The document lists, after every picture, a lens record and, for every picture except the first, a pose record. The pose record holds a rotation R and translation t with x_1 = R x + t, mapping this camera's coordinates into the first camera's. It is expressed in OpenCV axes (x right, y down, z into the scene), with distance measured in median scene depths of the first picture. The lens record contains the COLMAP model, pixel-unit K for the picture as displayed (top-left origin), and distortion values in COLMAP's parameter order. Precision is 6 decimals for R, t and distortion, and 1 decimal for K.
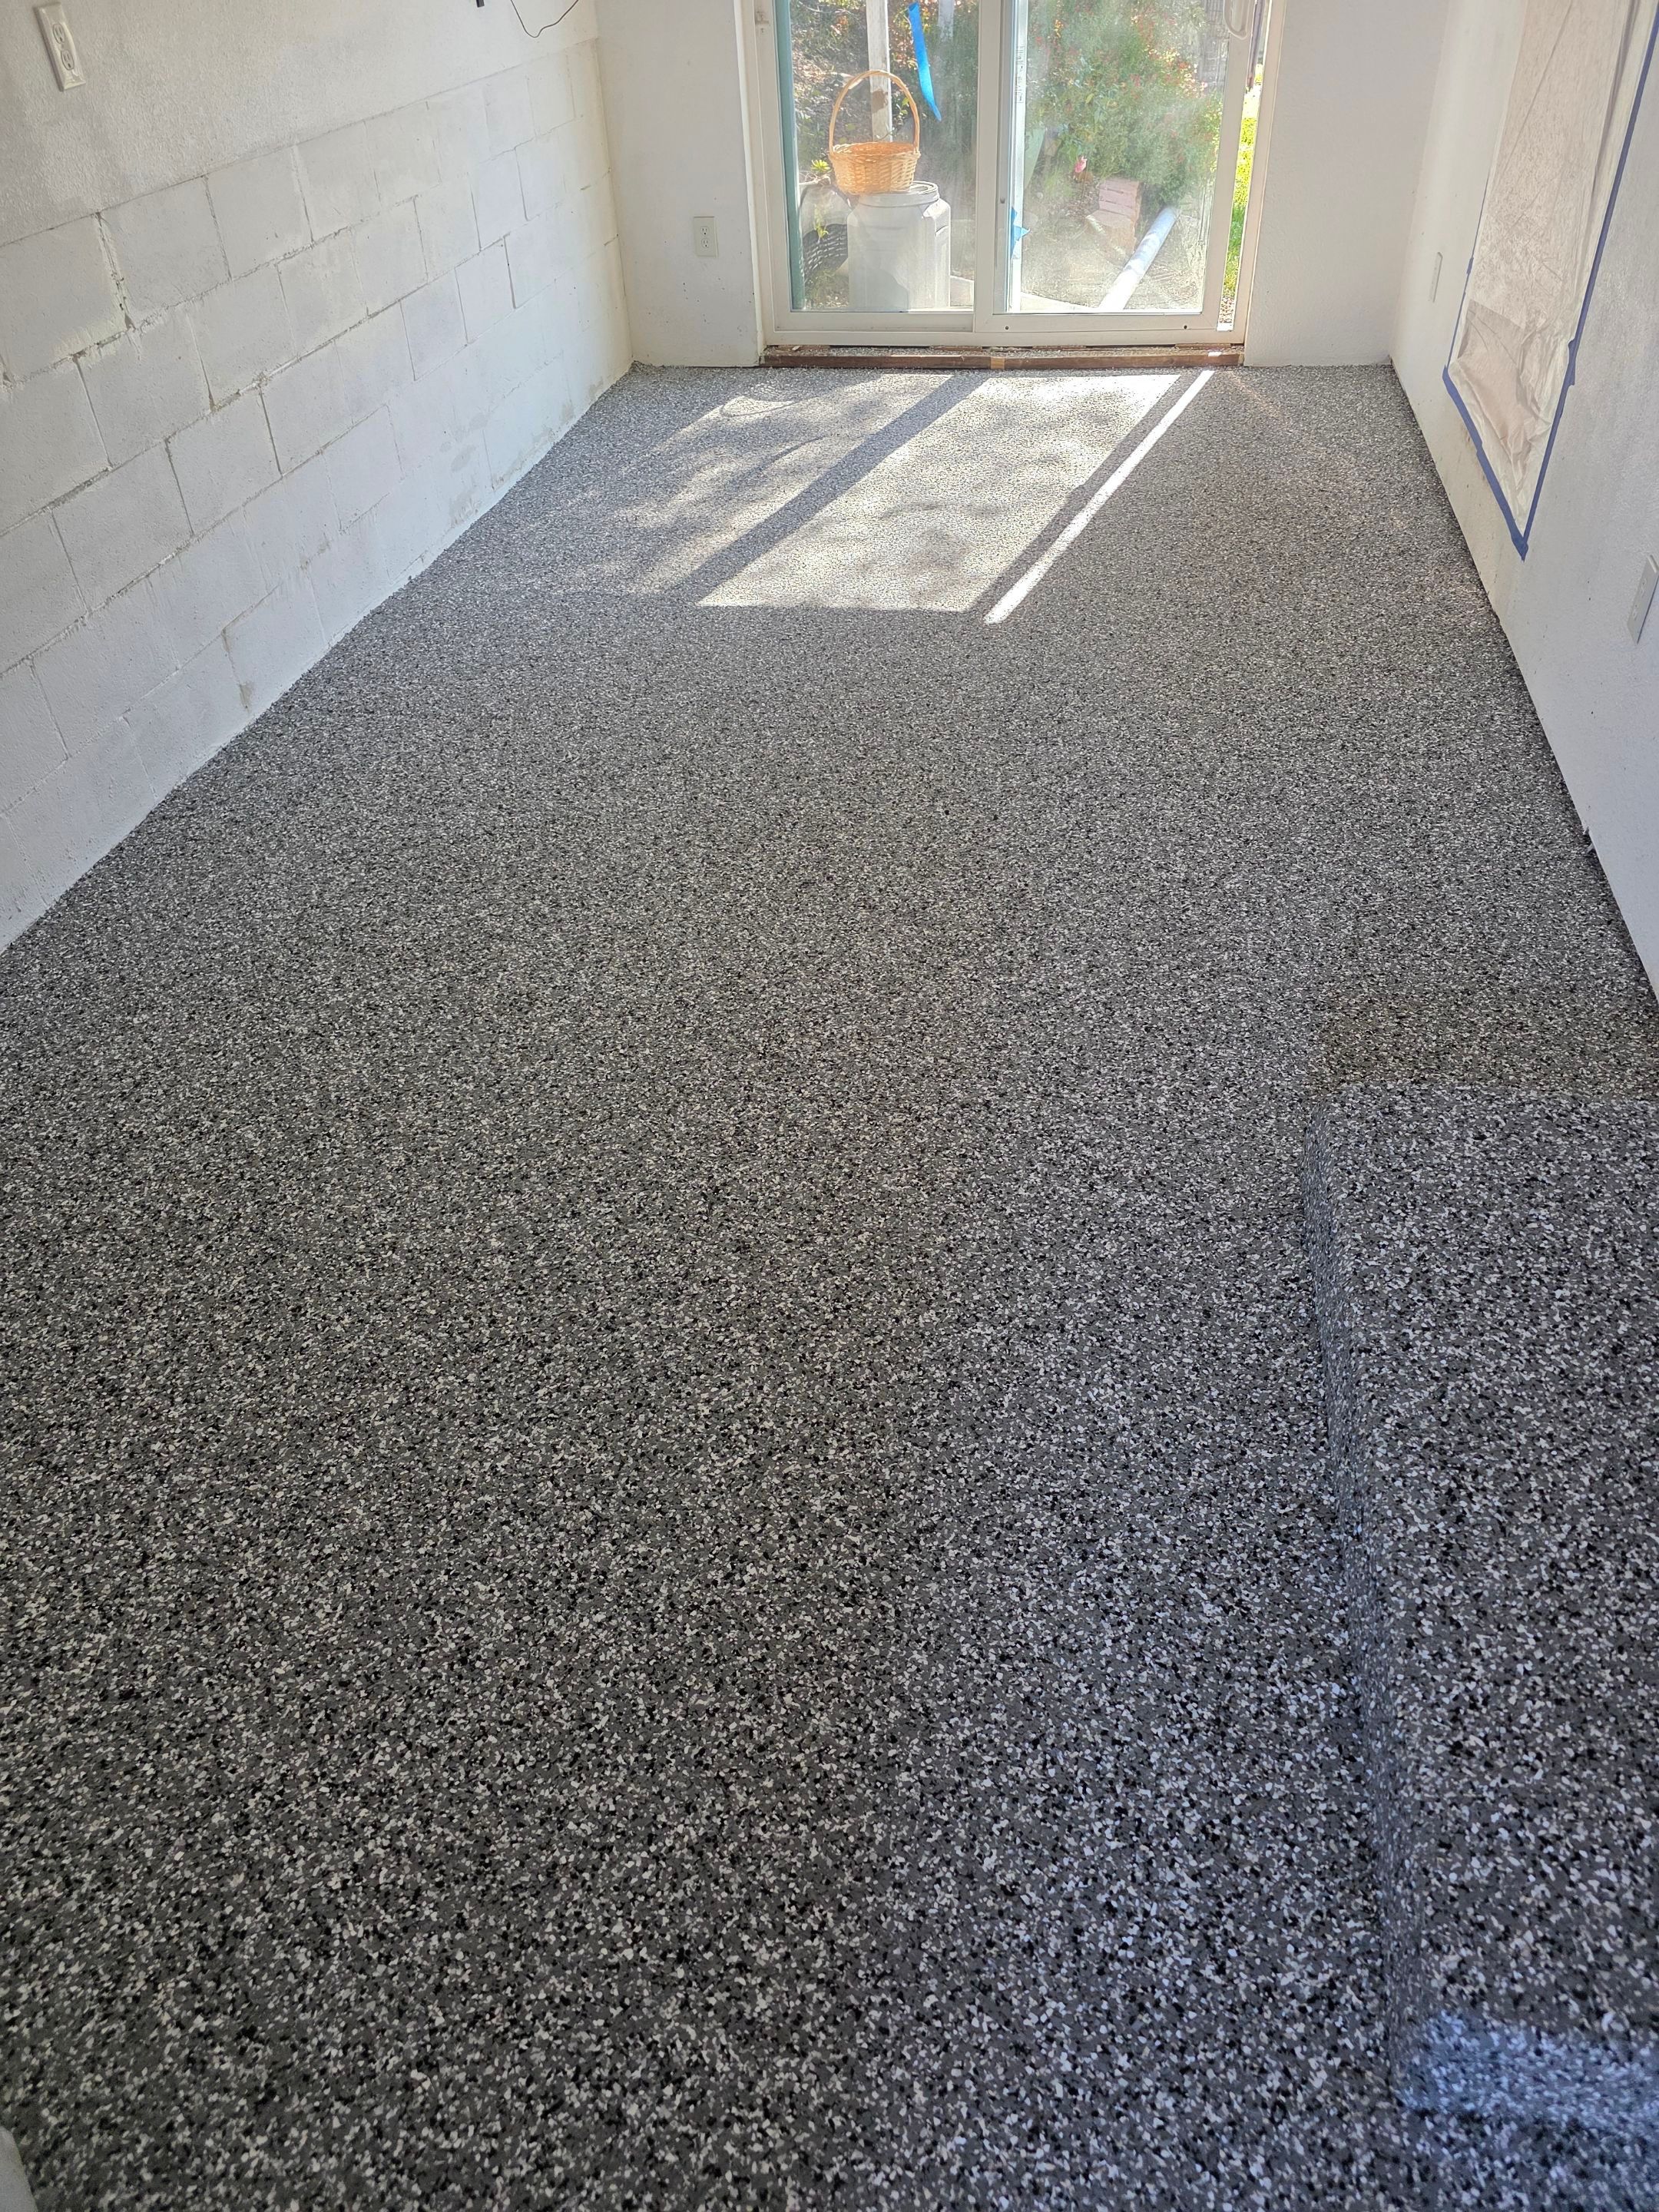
lens RADIAL K [[1492.0, 0, 848.9], [0, 1492.0, 1108.3], [0, 0, 1]] dist [0.059772, -0.052921]
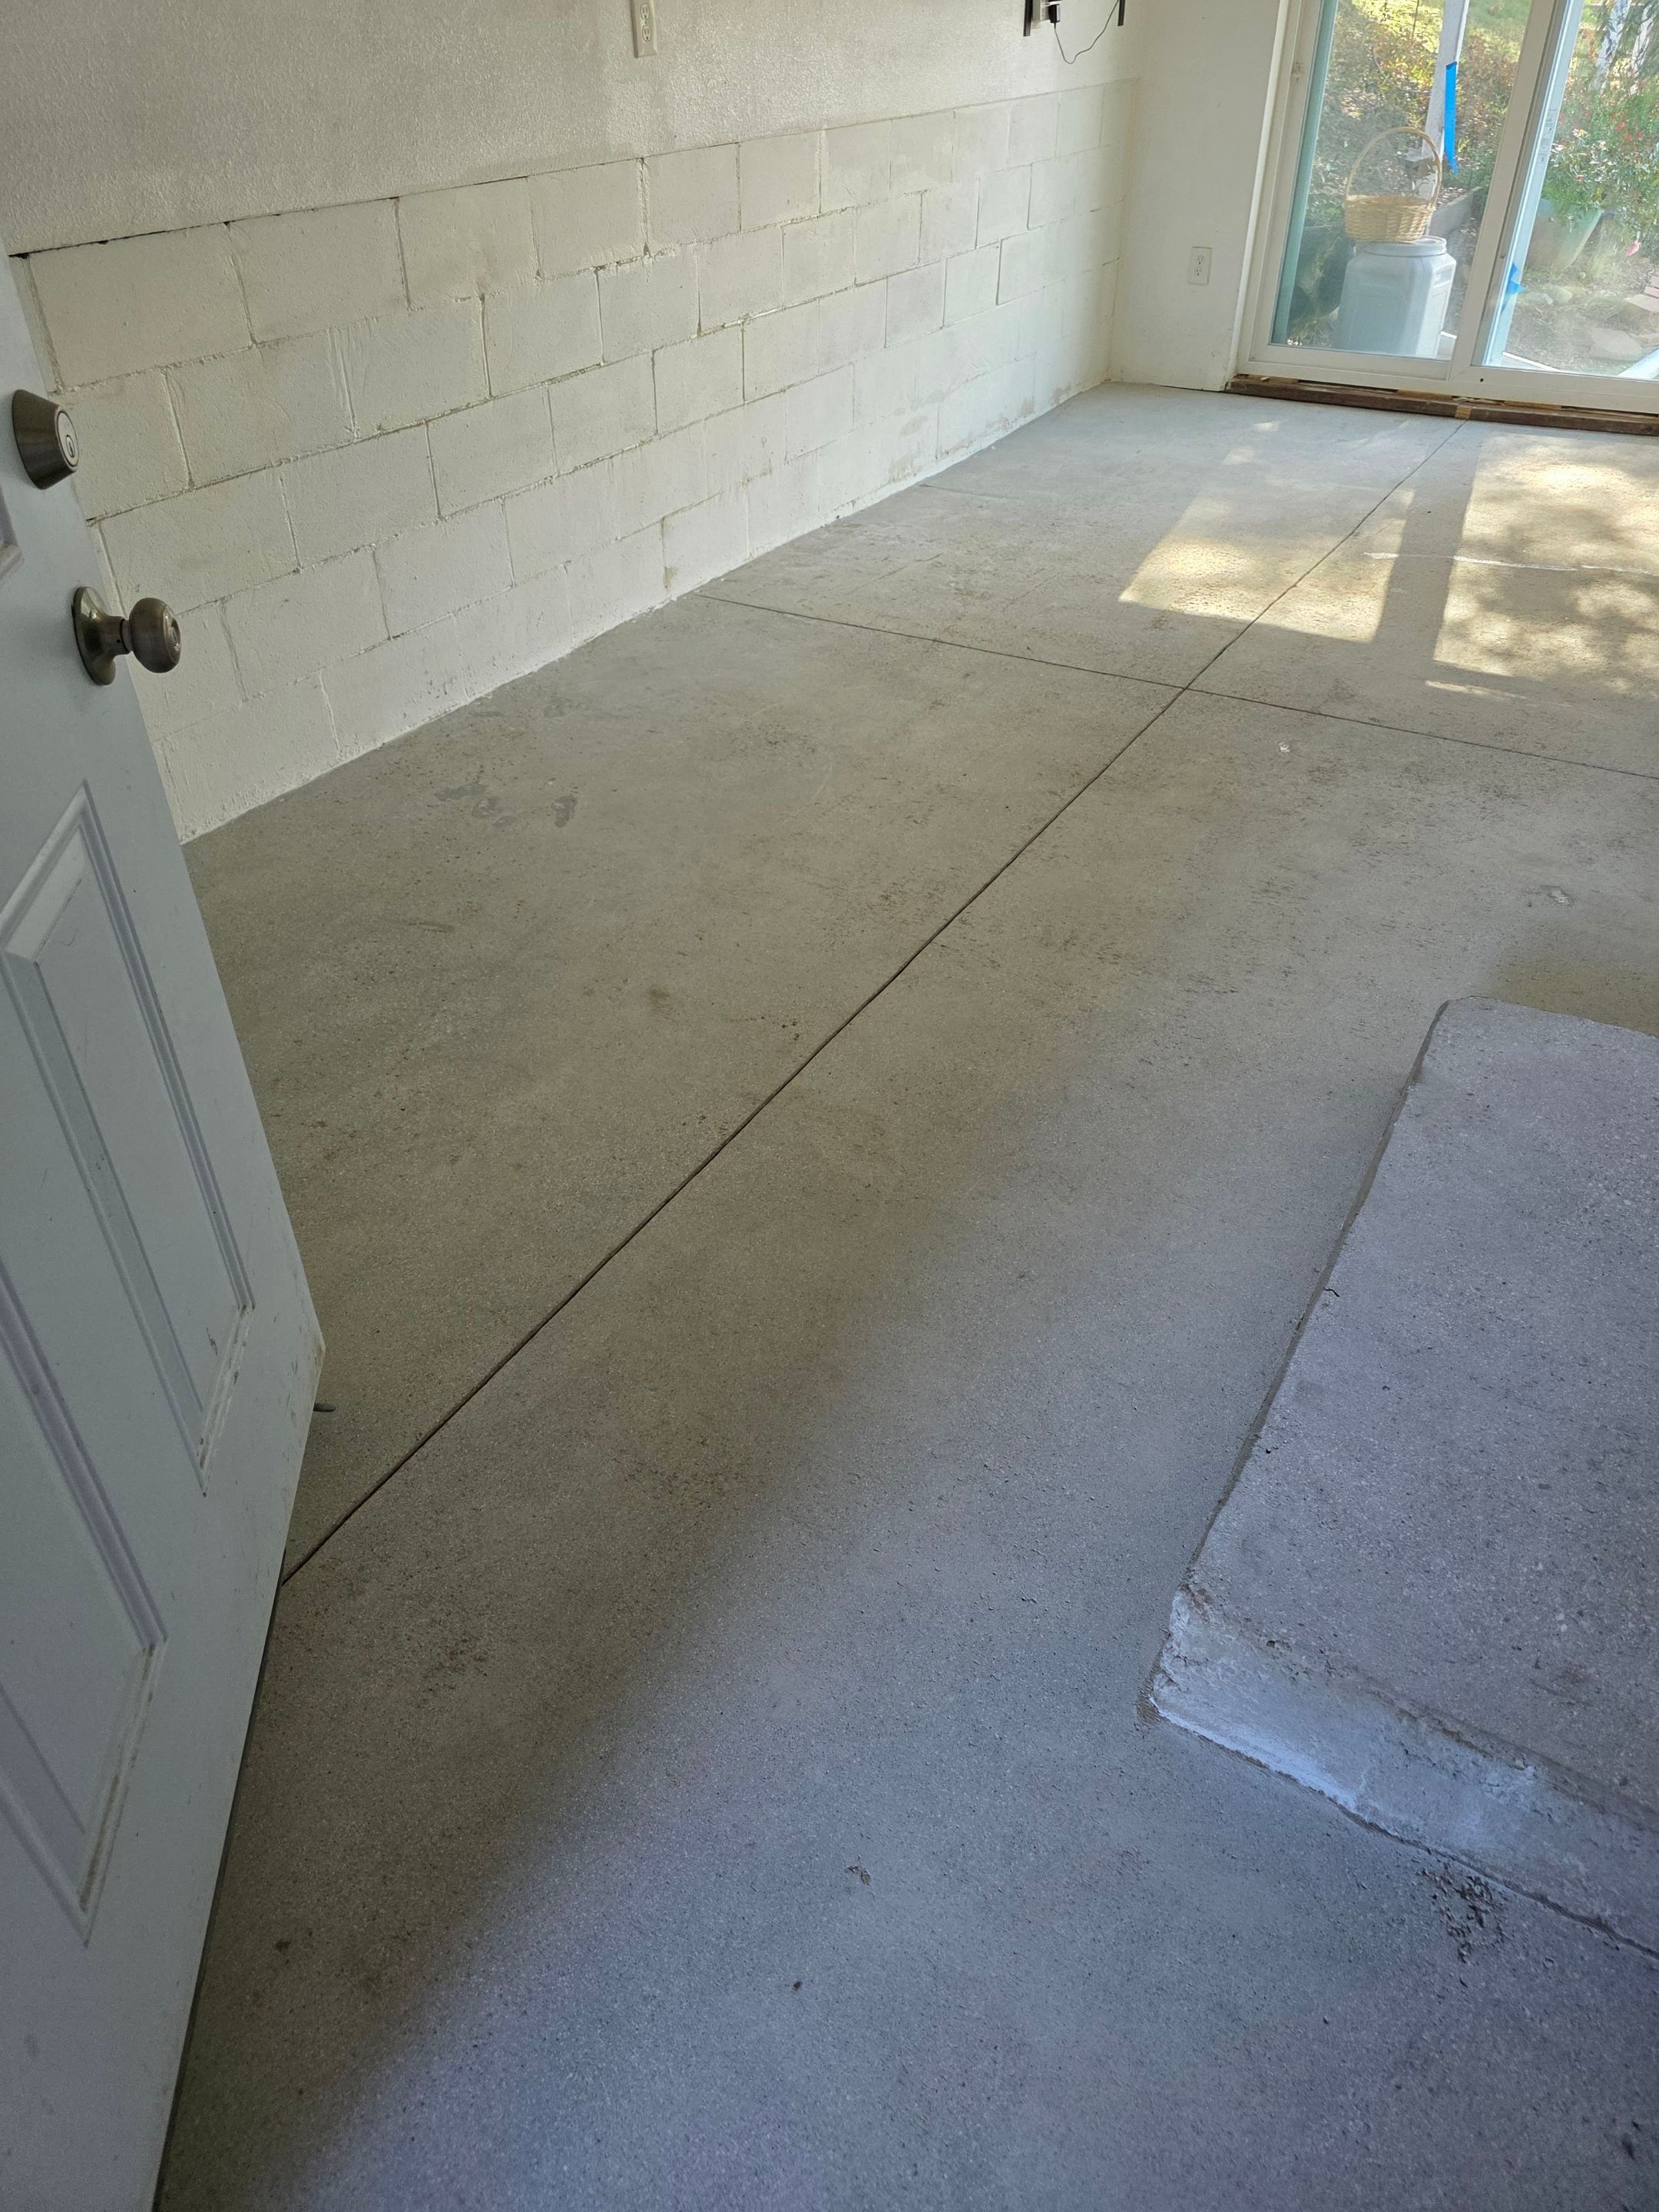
lens RADIAL K [[1492.0, 0, 812.7], [0, 1492.0, 1090.0], [0, 0, 1]] dist [0.059772, -0.052921]
pose [[0.933853, 0.235569, -0.269120, 0.149522], [-0.247625, 0.968791, -0.011252, 0.128692], [0.258071, 0.077148, 0.963041, -0.097525]]
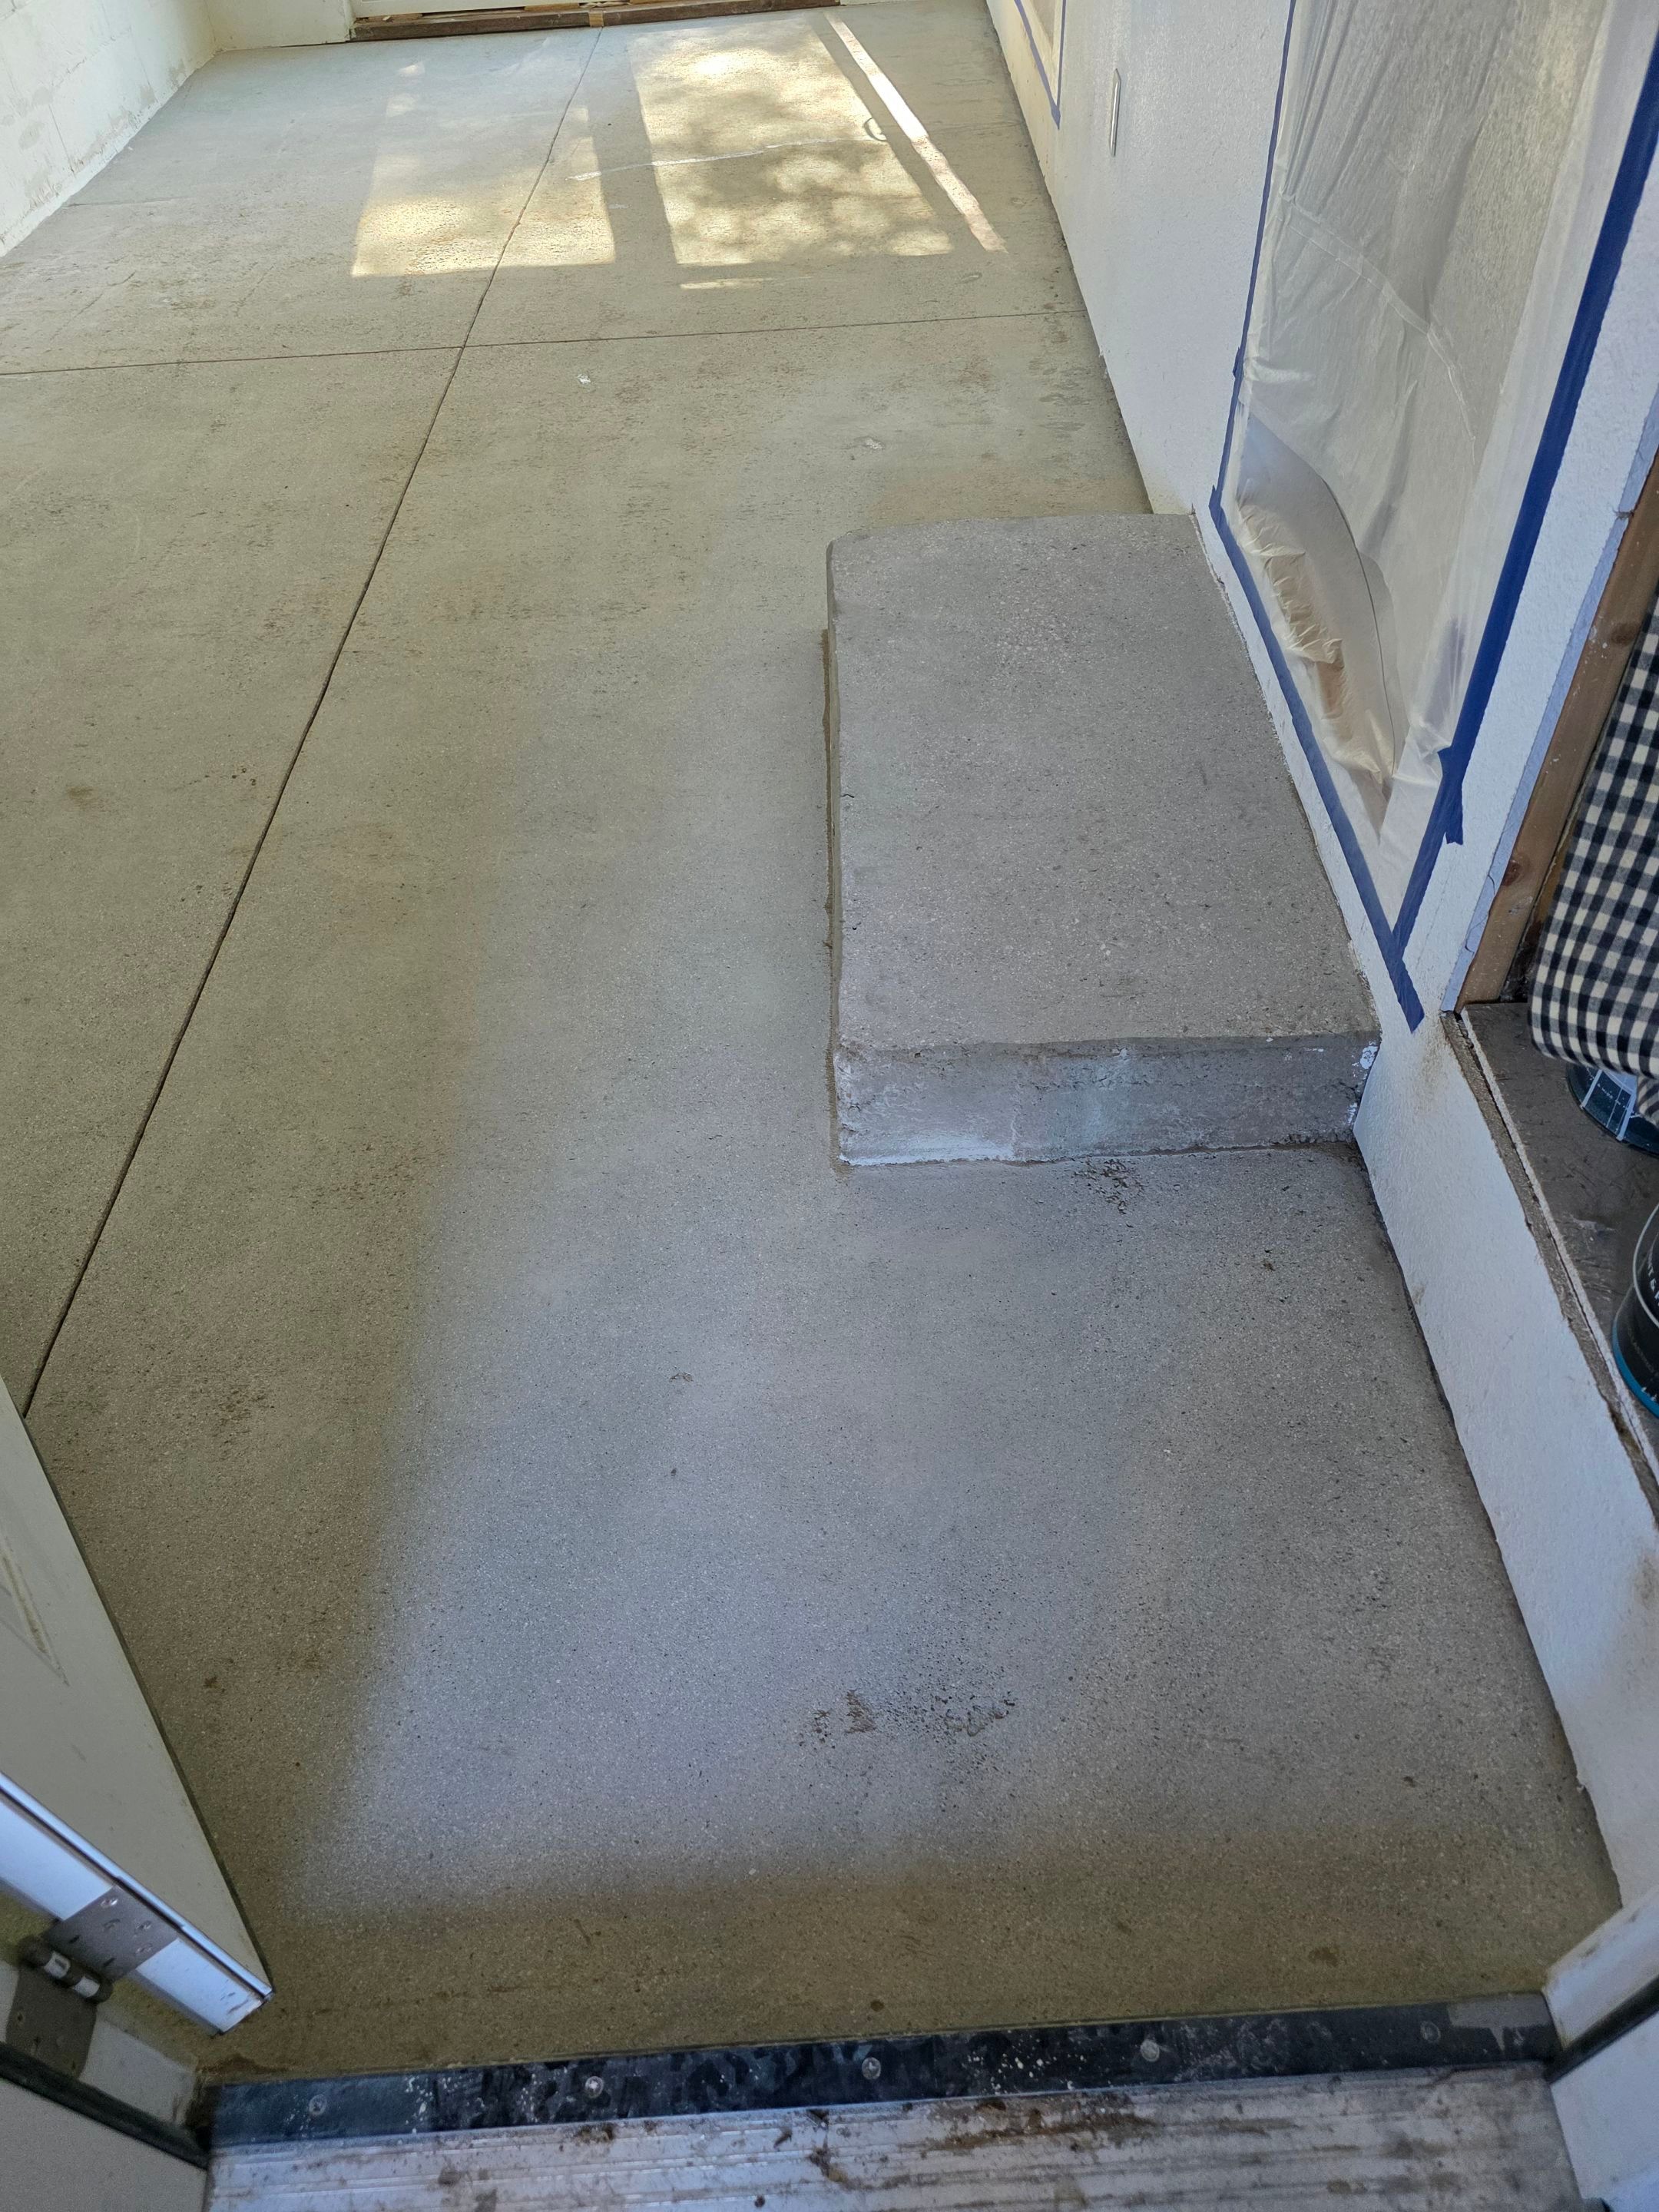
lens RADIAL K [[1492.0, 0, 814.2], [0, 1492.0, 1119.1], [0, 0, 1]] dist [0.059772, -0.052921]
pose [[0.986294, -0.133990, 0.096280, 0.099675], [0.121099, 0.984203, 0.129147, 0.205610], [-0.112064, -0.115718, 0.986940, -0.145308]]
